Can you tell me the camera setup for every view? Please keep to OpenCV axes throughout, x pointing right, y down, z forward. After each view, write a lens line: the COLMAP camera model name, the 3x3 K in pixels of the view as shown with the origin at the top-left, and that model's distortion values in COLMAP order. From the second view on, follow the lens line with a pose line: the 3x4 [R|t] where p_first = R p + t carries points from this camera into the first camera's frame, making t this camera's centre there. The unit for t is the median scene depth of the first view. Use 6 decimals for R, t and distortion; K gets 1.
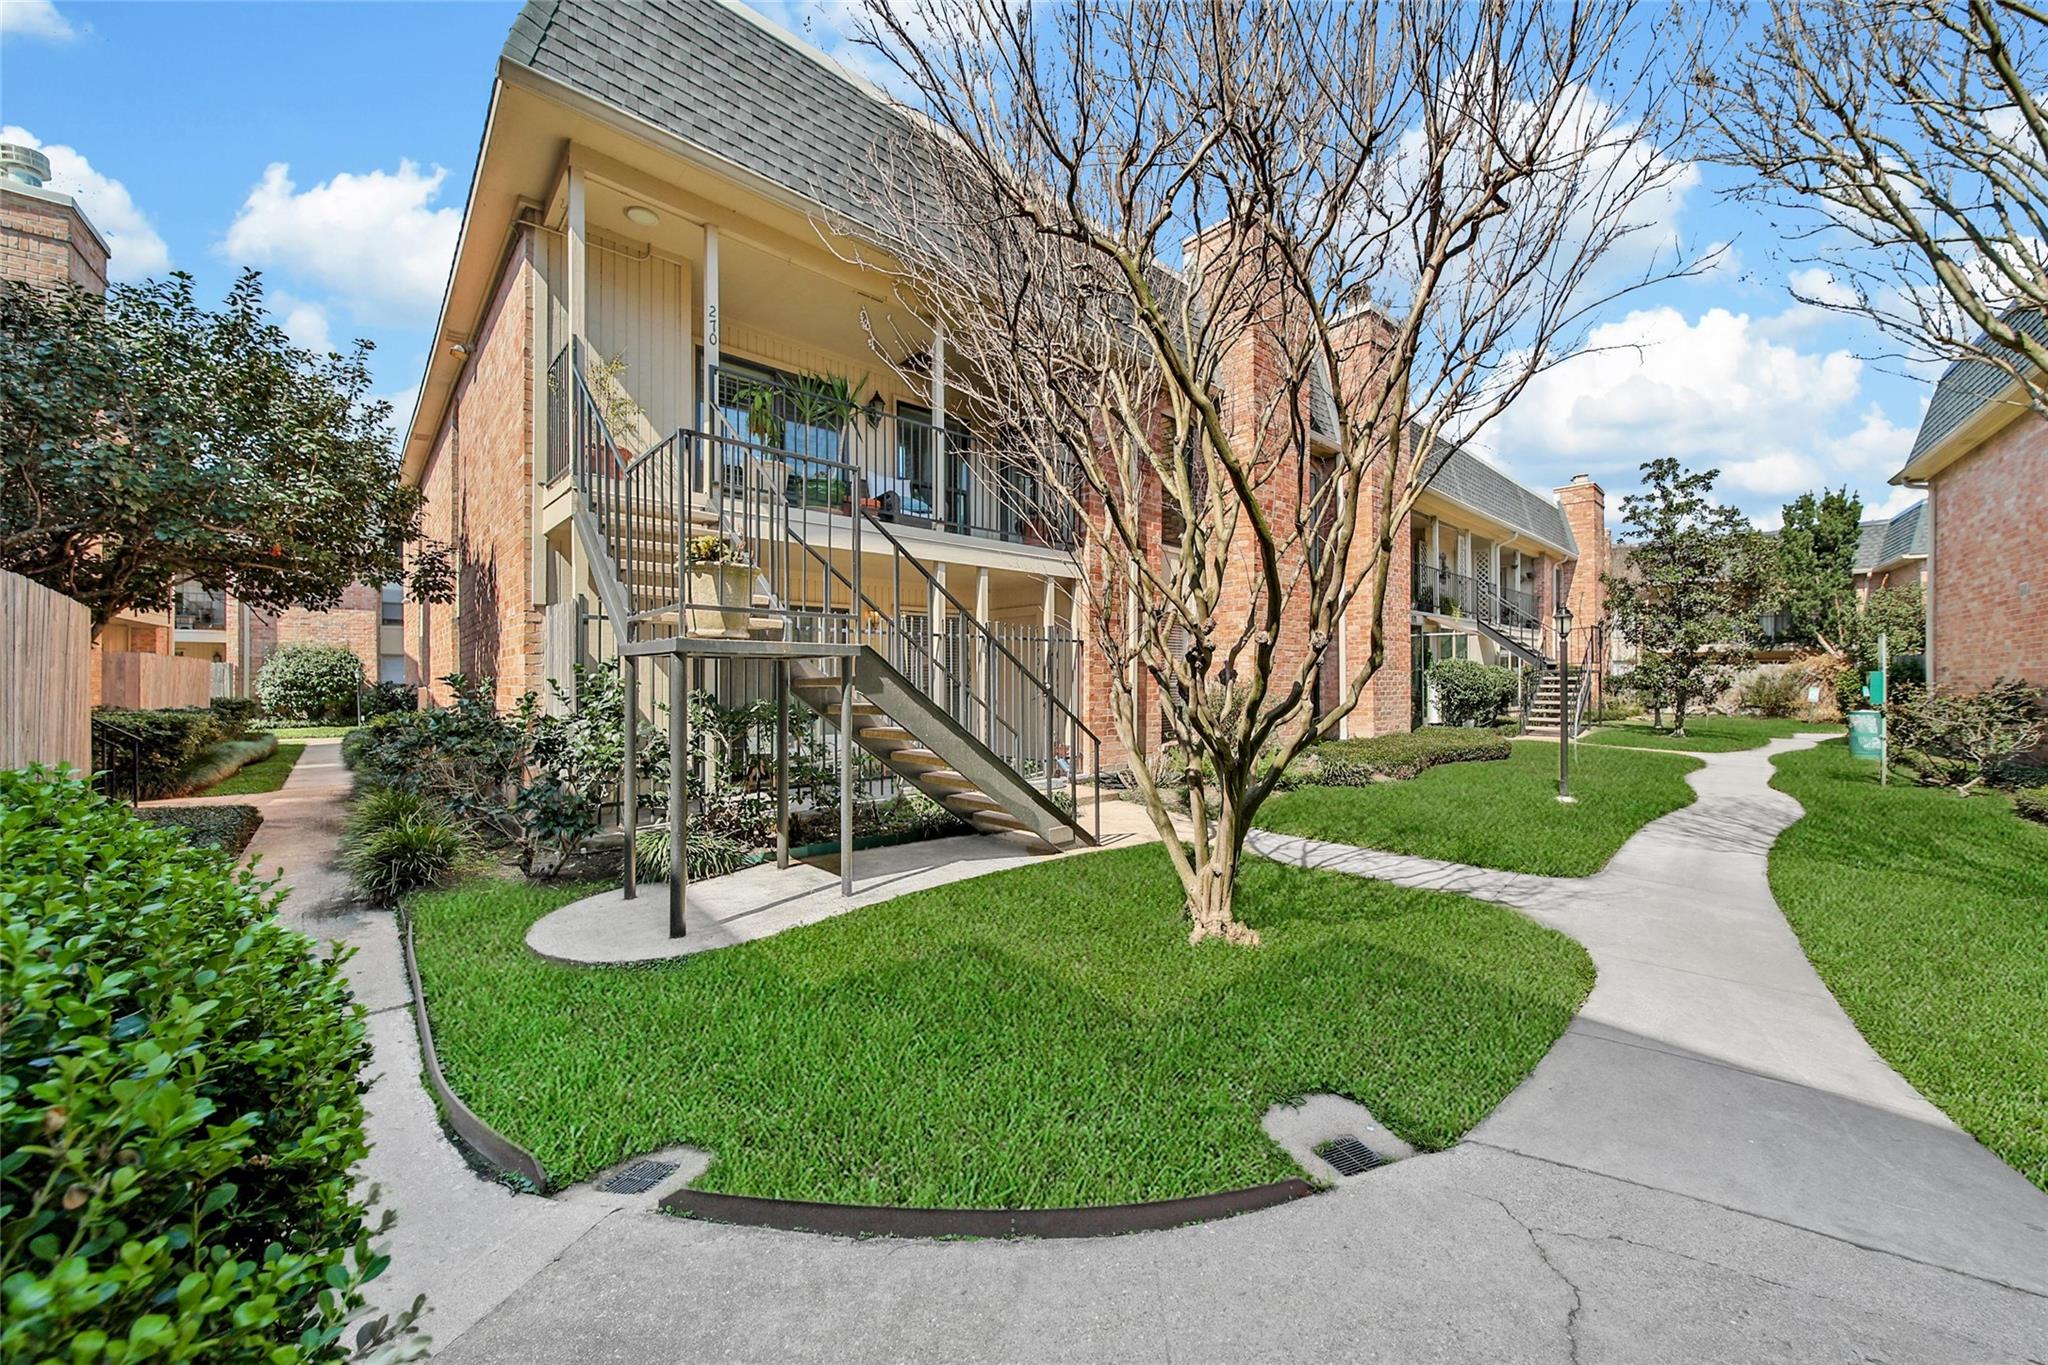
lens RADIAL K [[734.9, 0, 1024.0], [0, 734.9, 682.5], [0, 0, 1]] dist [-0.001455, -0.000224]
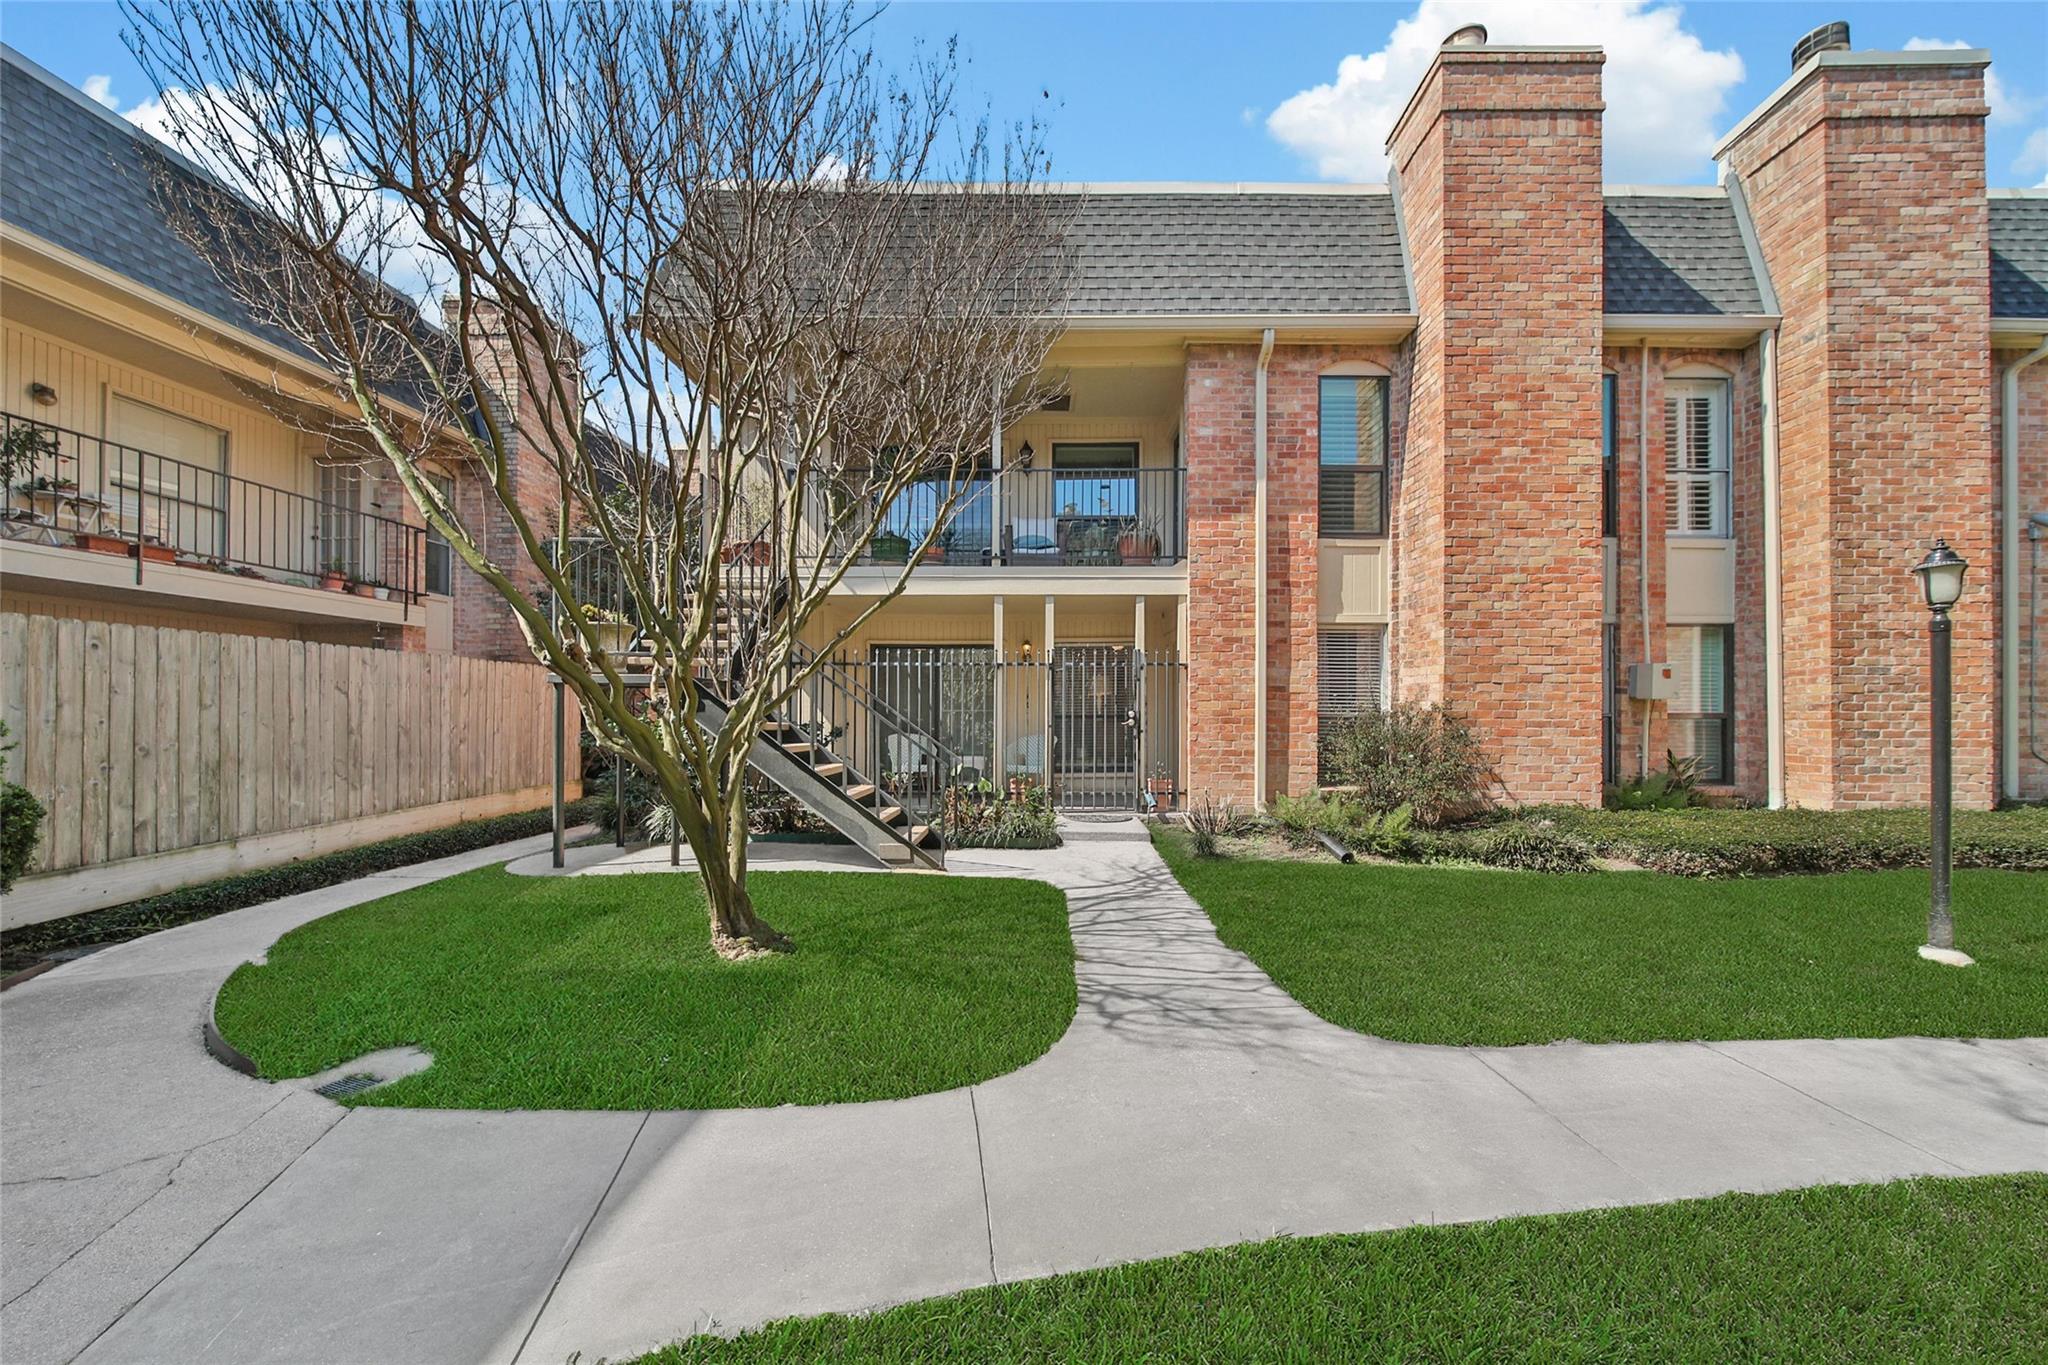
lens RADIAL K [[734.9, 0, 1024.0], [0, 734.9, 682.5], [0, 0, 1]] dist [-0.001455, -0.000224]
pose [[0.731452, -0.029655, -0.681248, 1.534393], [-0.008278, 0.998594, -0.052358, 0.039669], [0.681843, 0.043936, 0.730178, 0.638285]]
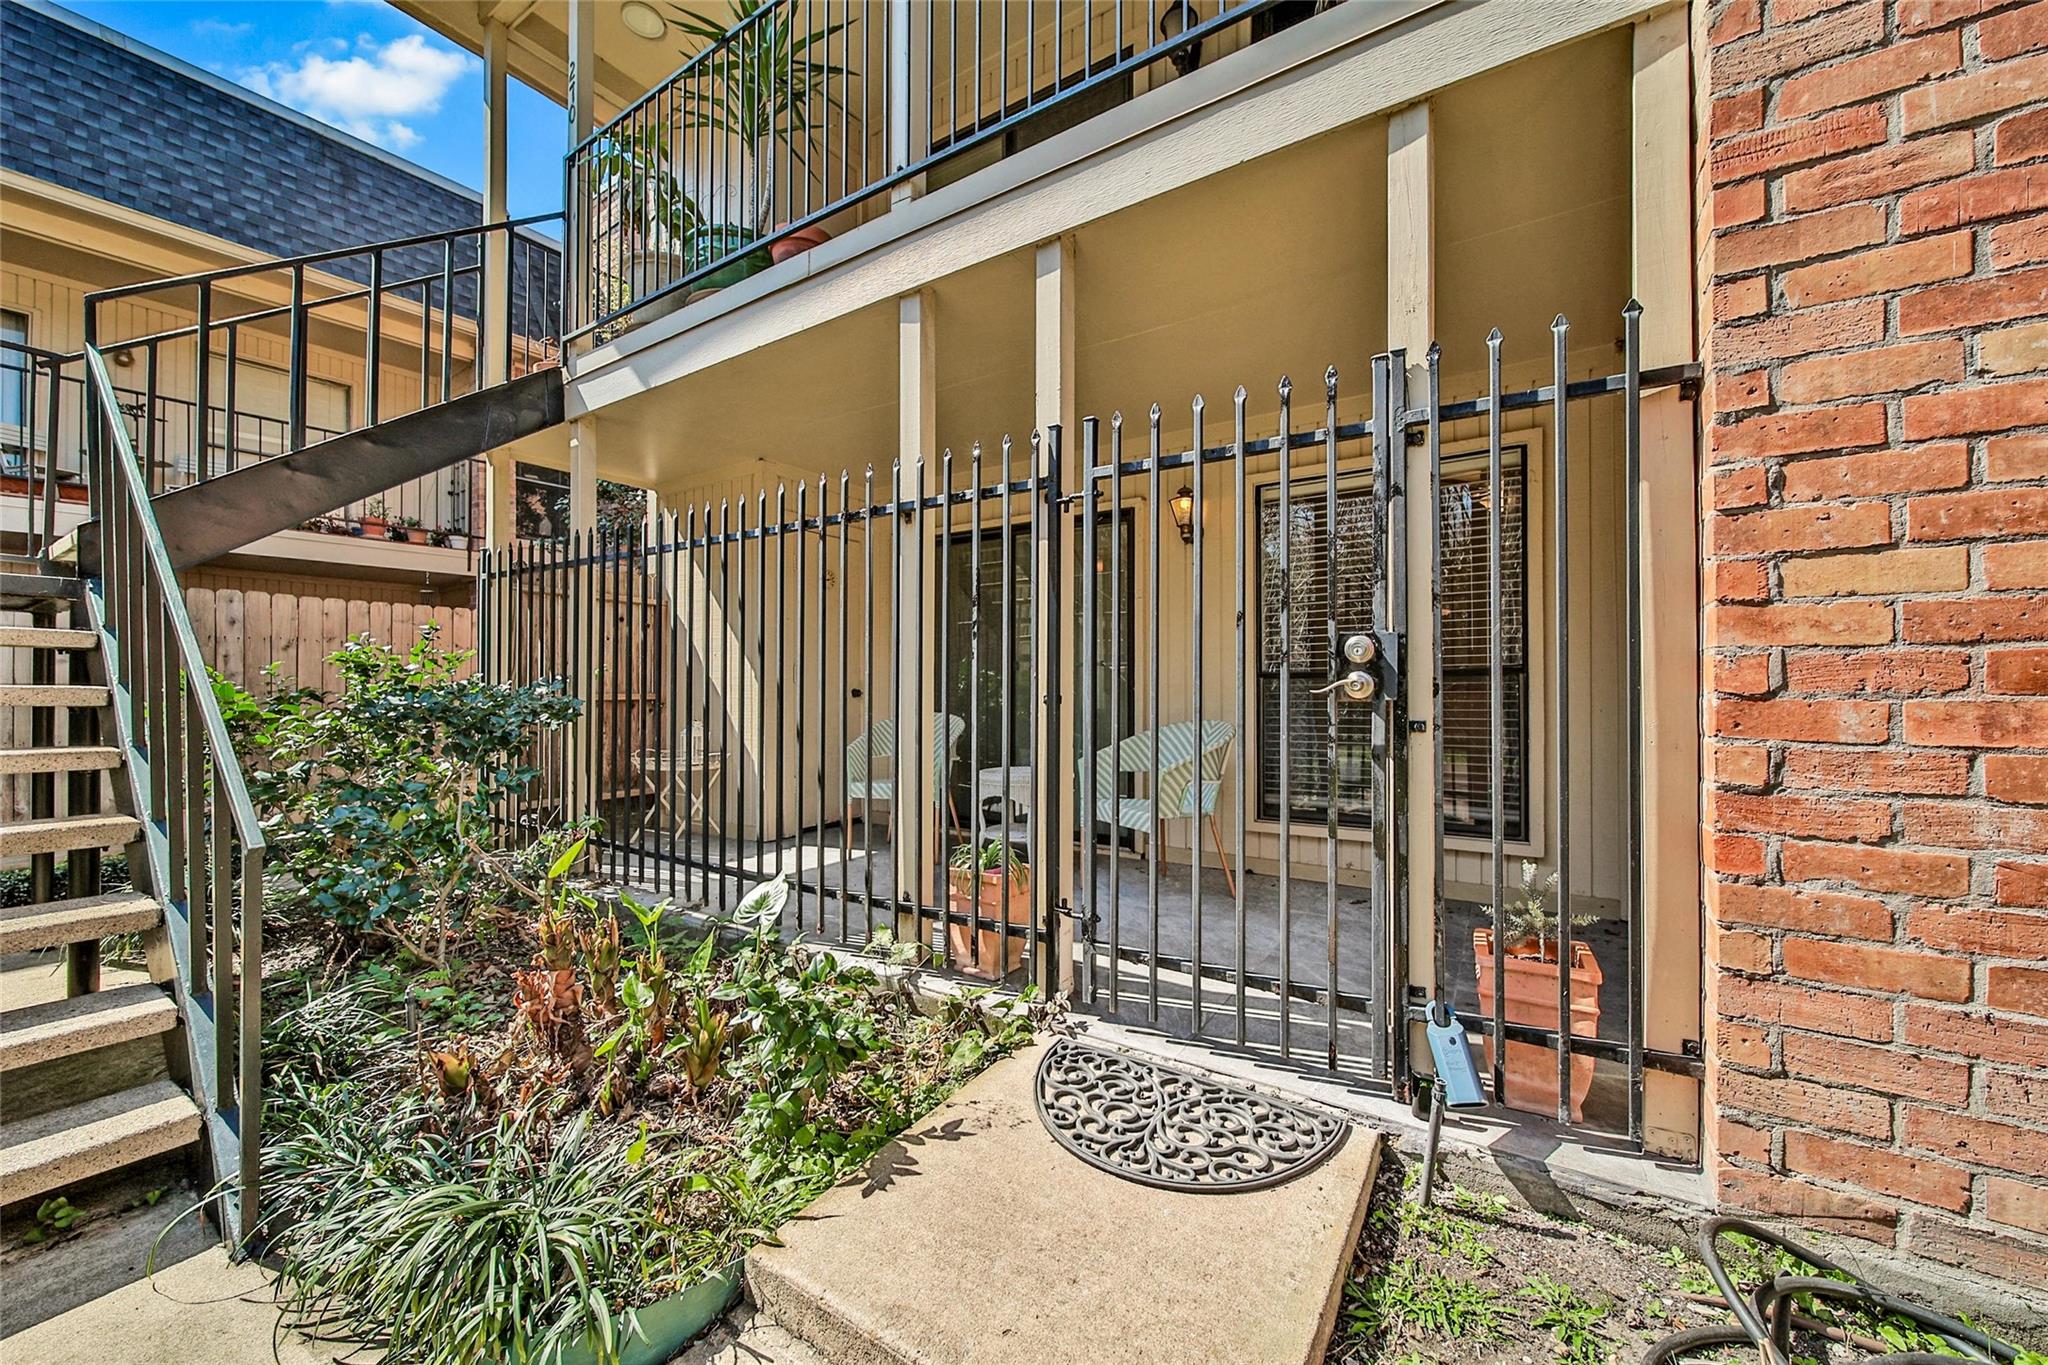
lens RADIAL K [[734.9, 0, 1024.0], [0, 734.9, 682.5], [0, 0, 1]] dist [-0.001455, -0.000224]
pose [[0.222830, -0.013475, -0.974764, 0.563363], [-0.011061, 0.999805, -0.016350, 0.050752], [0.974795, 0.014425, 0.222638, 2.375085]]
